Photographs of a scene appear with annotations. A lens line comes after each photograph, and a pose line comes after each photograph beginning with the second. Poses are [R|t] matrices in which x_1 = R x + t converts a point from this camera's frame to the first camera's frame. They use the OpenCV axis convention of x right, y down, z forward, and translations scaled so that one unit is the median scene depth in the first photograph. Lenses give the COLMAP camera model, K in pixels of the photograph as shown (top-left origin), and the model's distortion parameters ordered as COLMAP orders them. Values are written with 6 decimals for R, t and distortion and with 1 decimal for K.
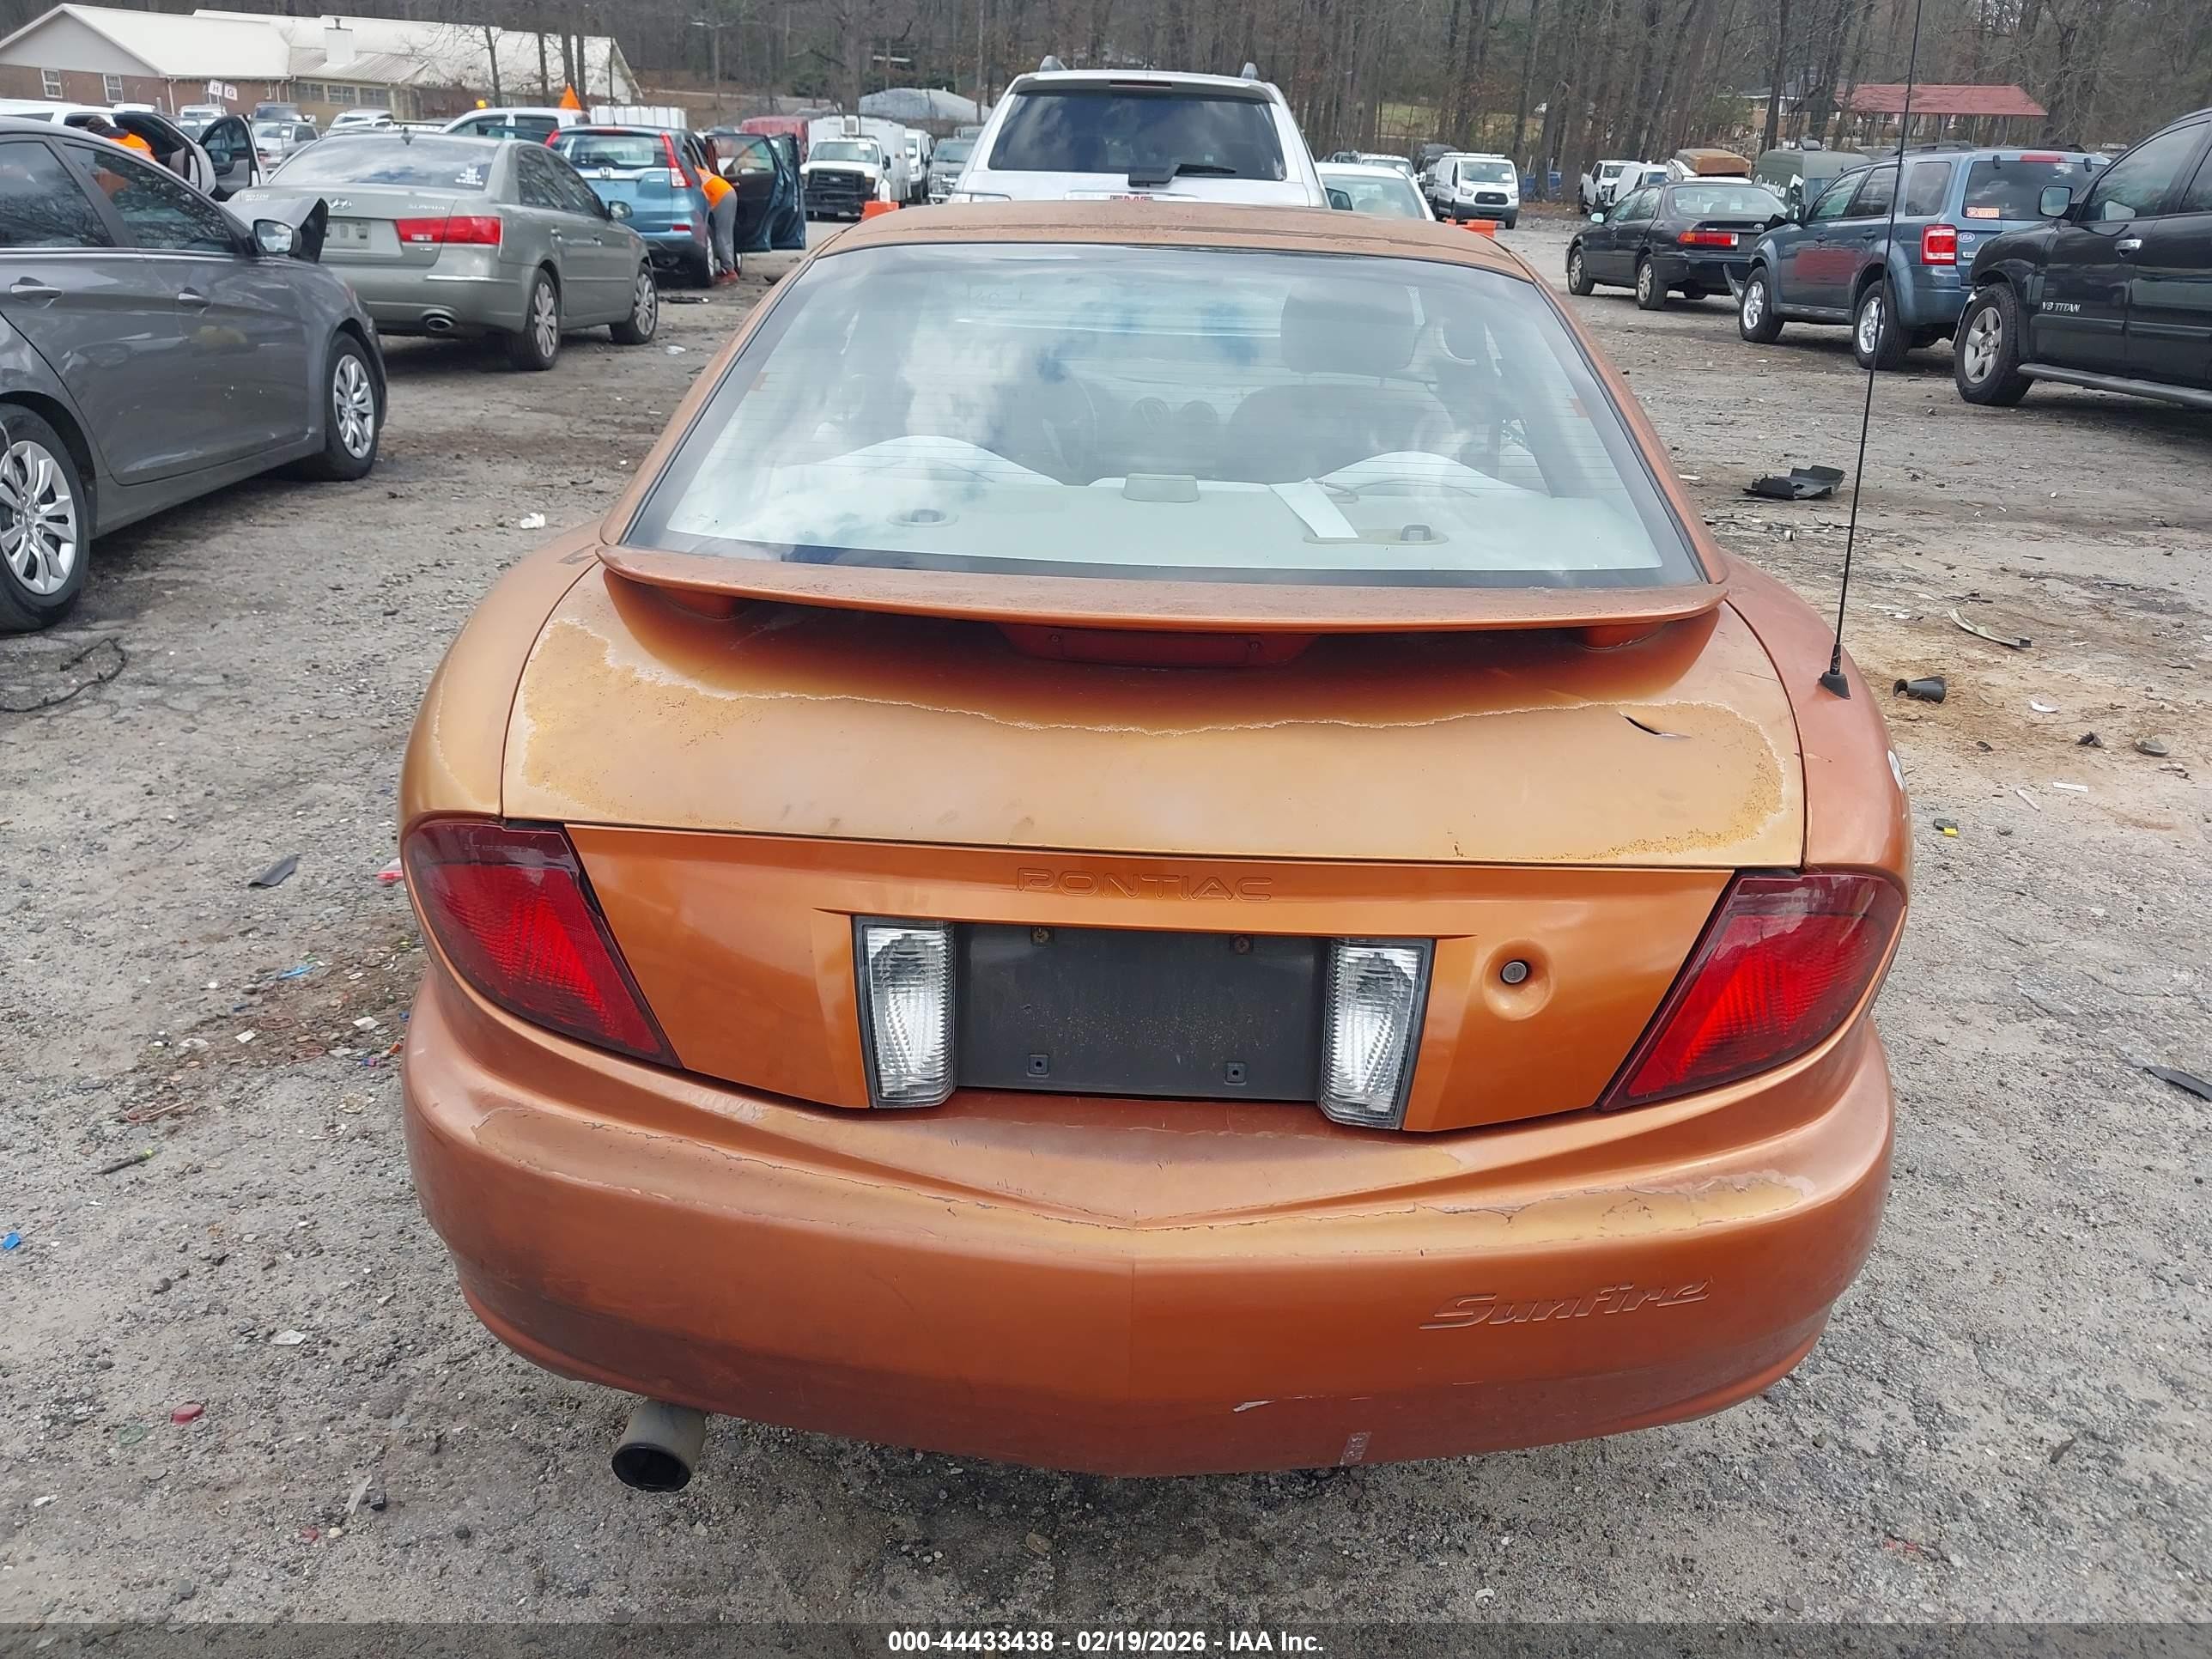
lens RADIAL K [[1758.4, 0, 1167.7], [0, 1758.4, 830.4], [0, 0, 1]] dist [0.004670, -0.000446]
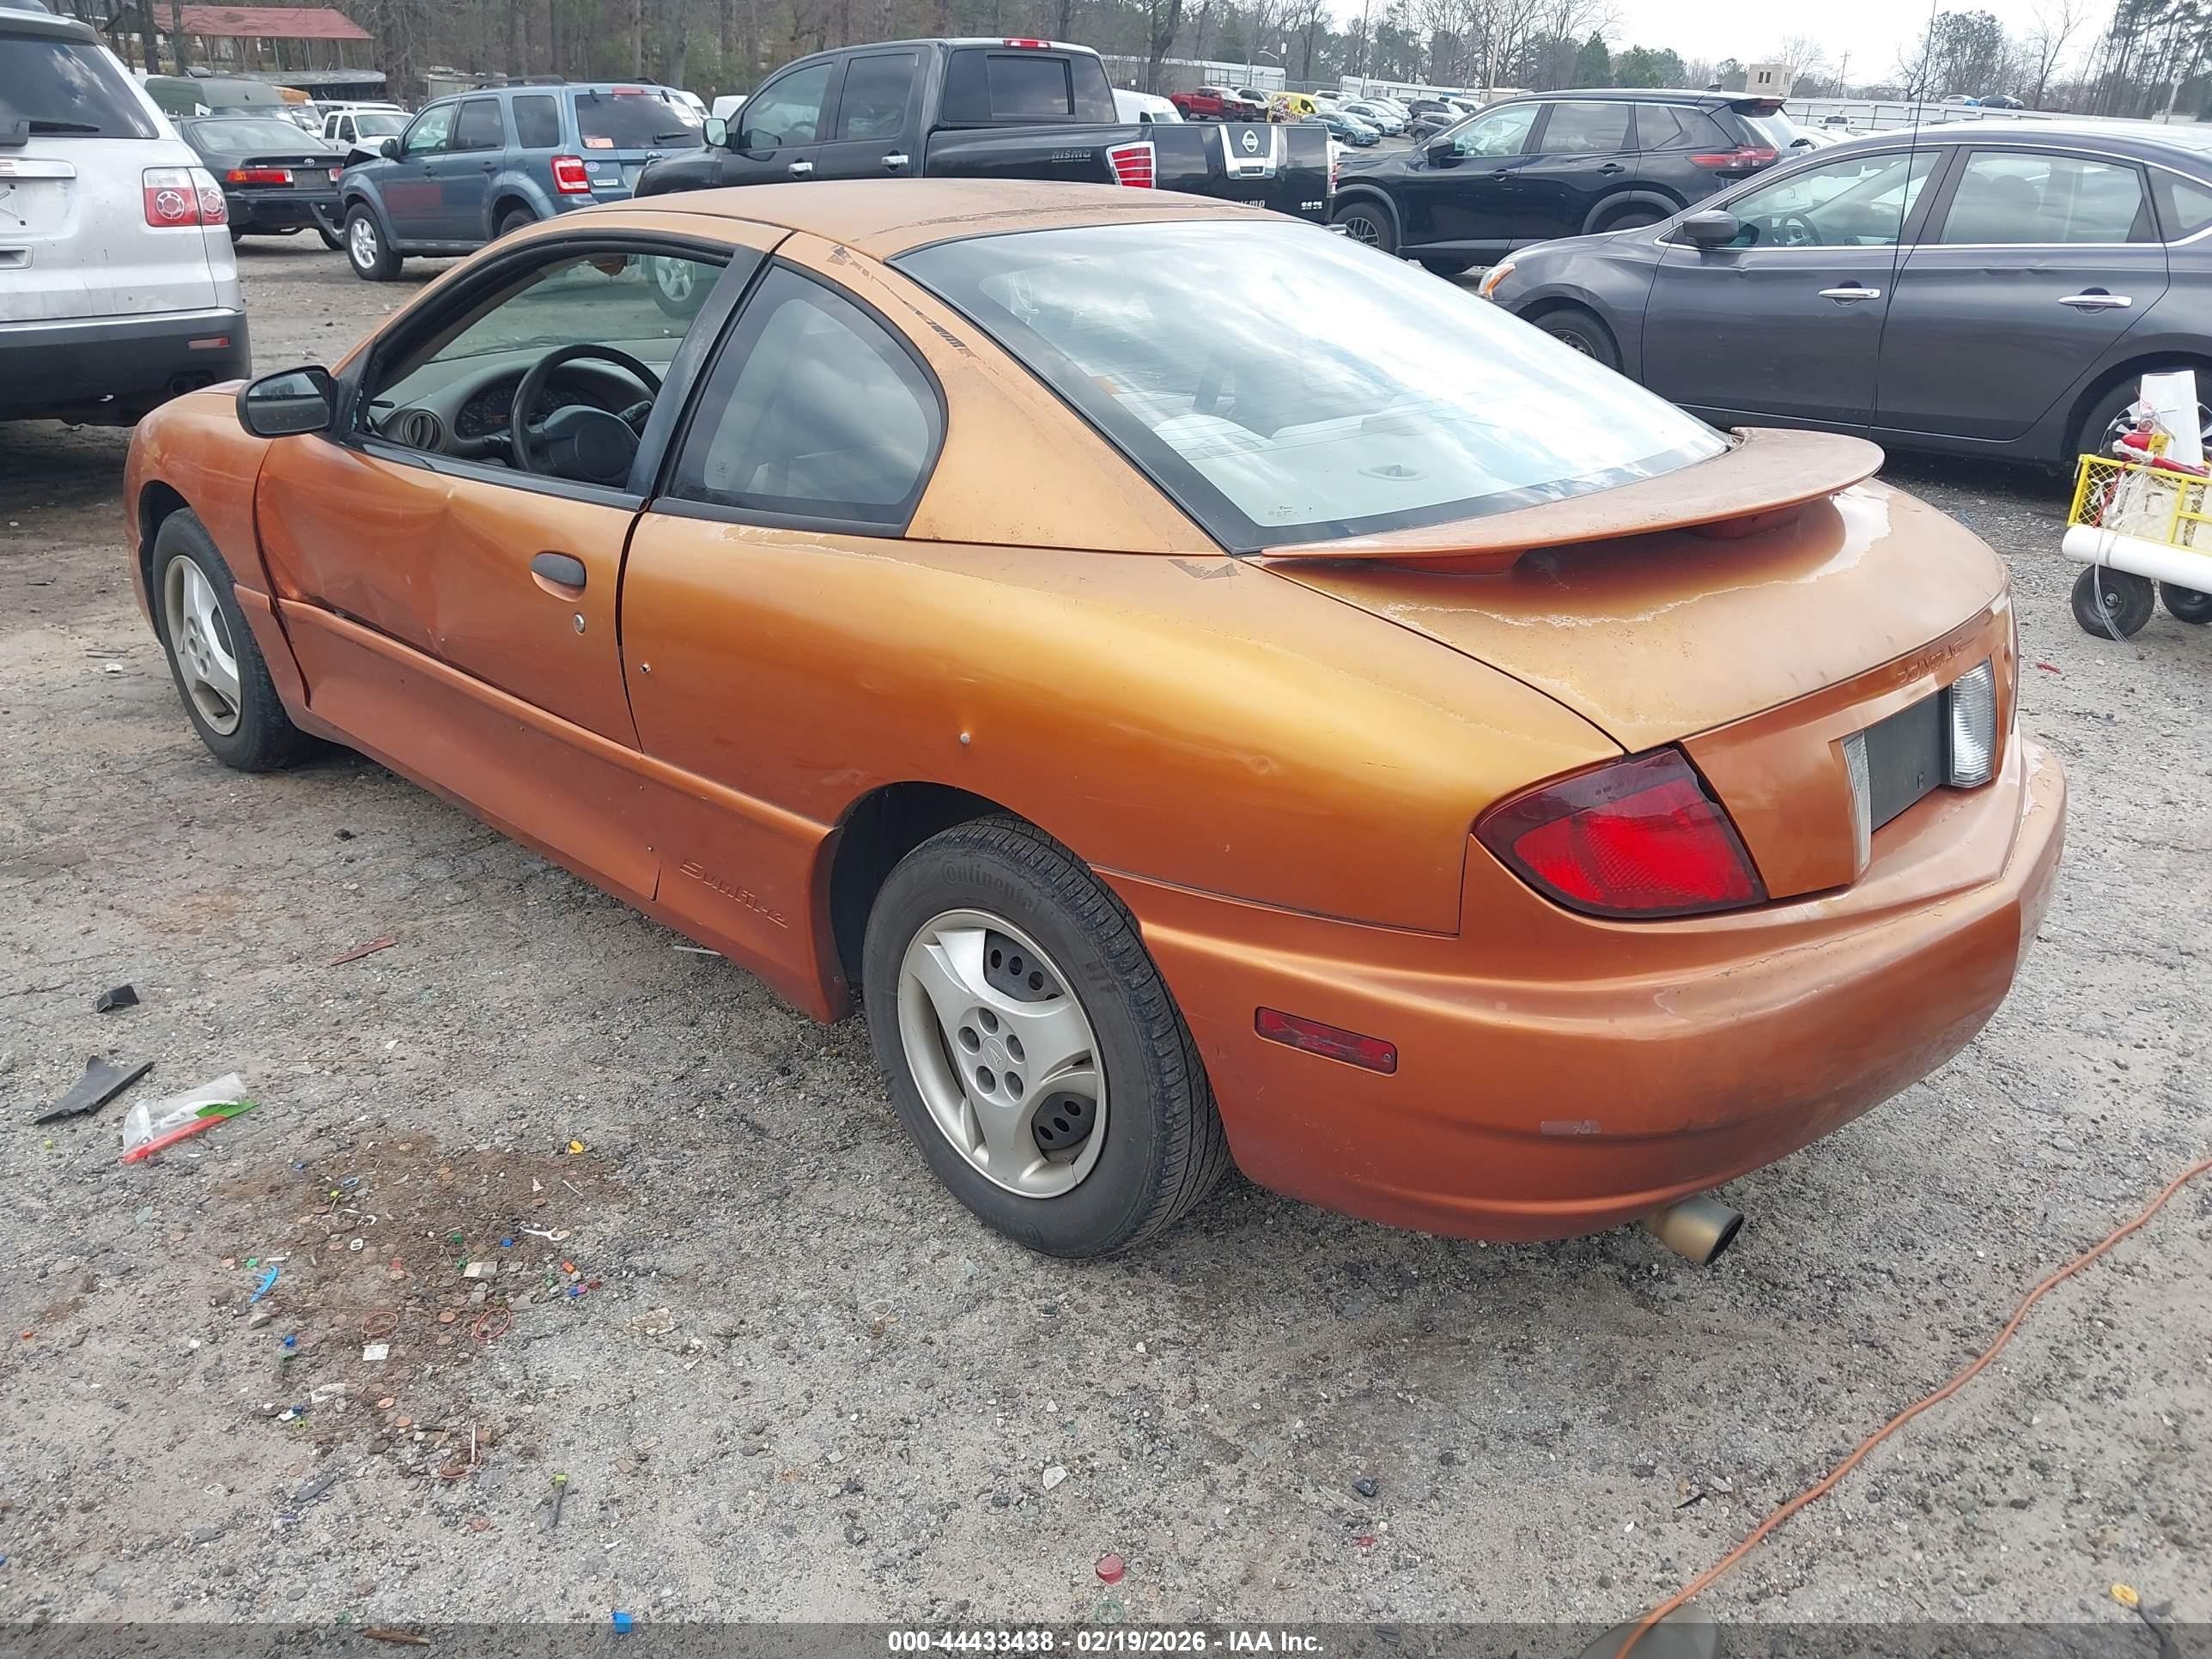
lens RADIAL K [[1750.4, 0, 1110.2], [0, 1750.4, 823.5], [0, 0, 1]] dist [-0.004800, -0.002266]
pose [[0.655865, -0.296993, 0.694000, -0.193335], [0.269627, 0.950875, 0.152110, -0.031663], [-0.705083, 0.087357, 0.703723, 0.059162]]
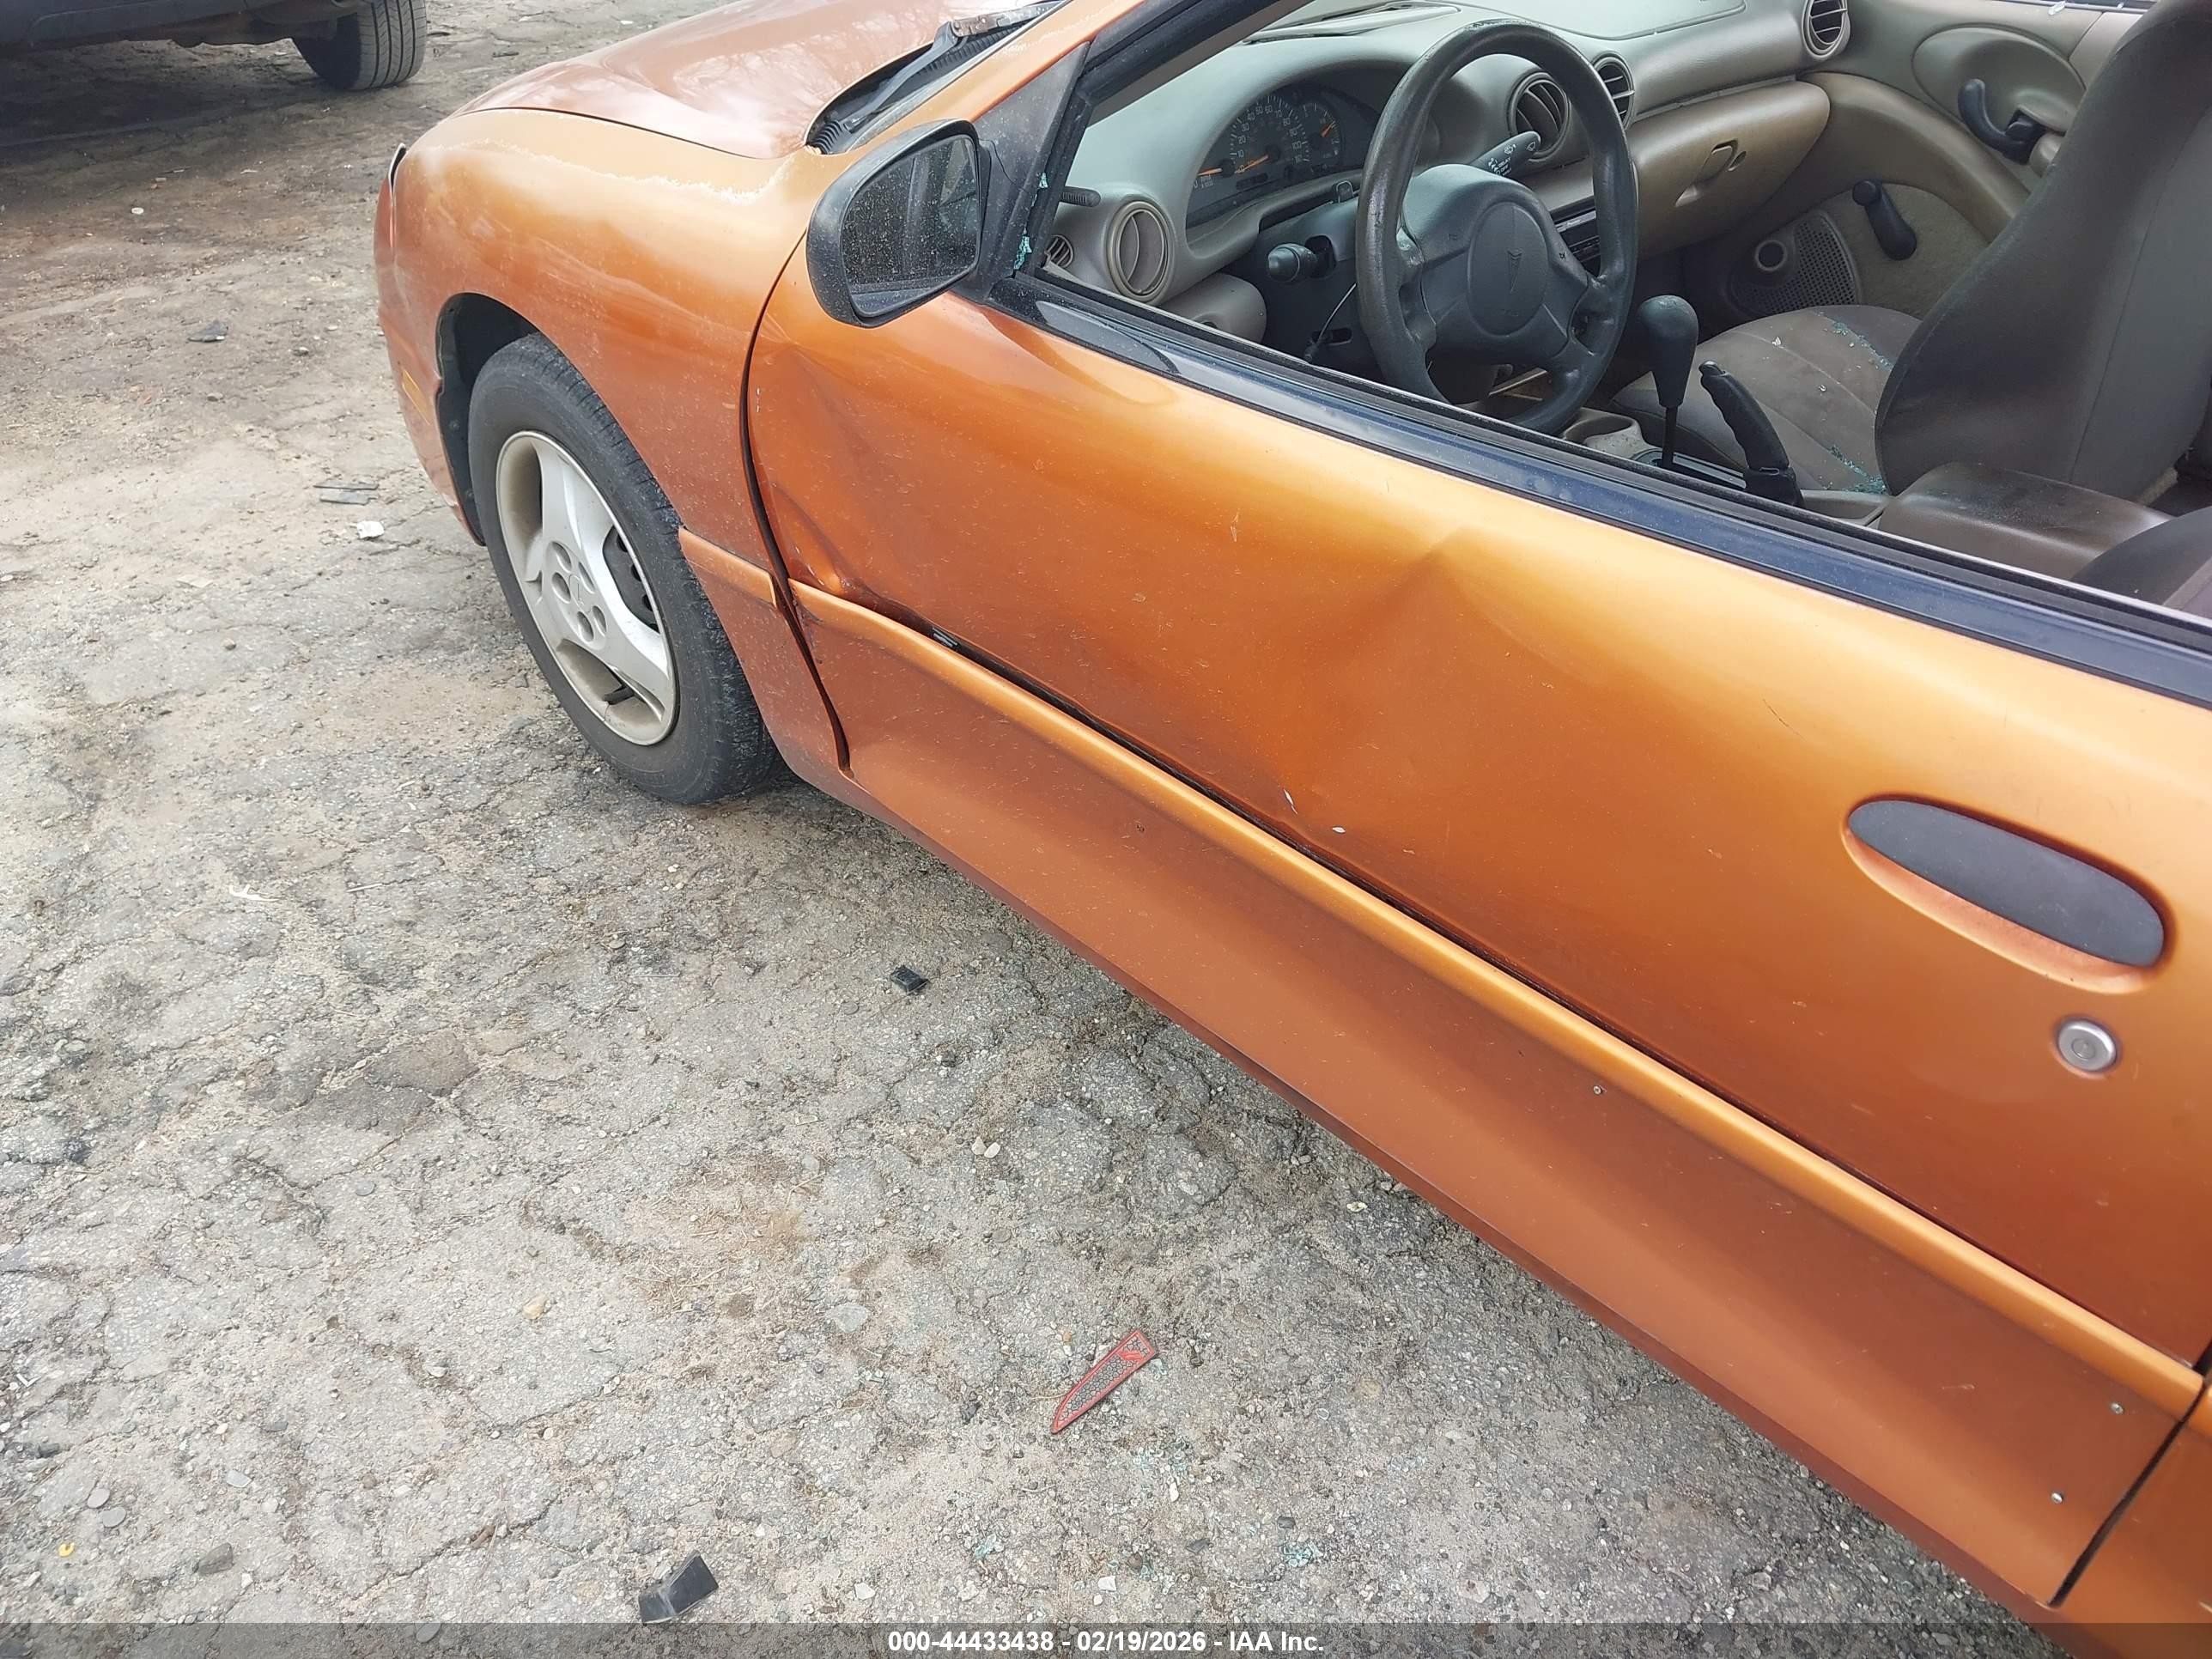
lens RADIAL K [[1764.7, 0, 1106.0], [0, 1764.7, 829.5], [0, 0, 1]] dist [-0.008343, -0.004548]
pose [[0.689828, -0.468343, 0.552080, -0.139892], [0.299544, 0.878874, 0.371288, -0.092286], [-0.659098, -0.090753, 0.746561, 0.241802]]
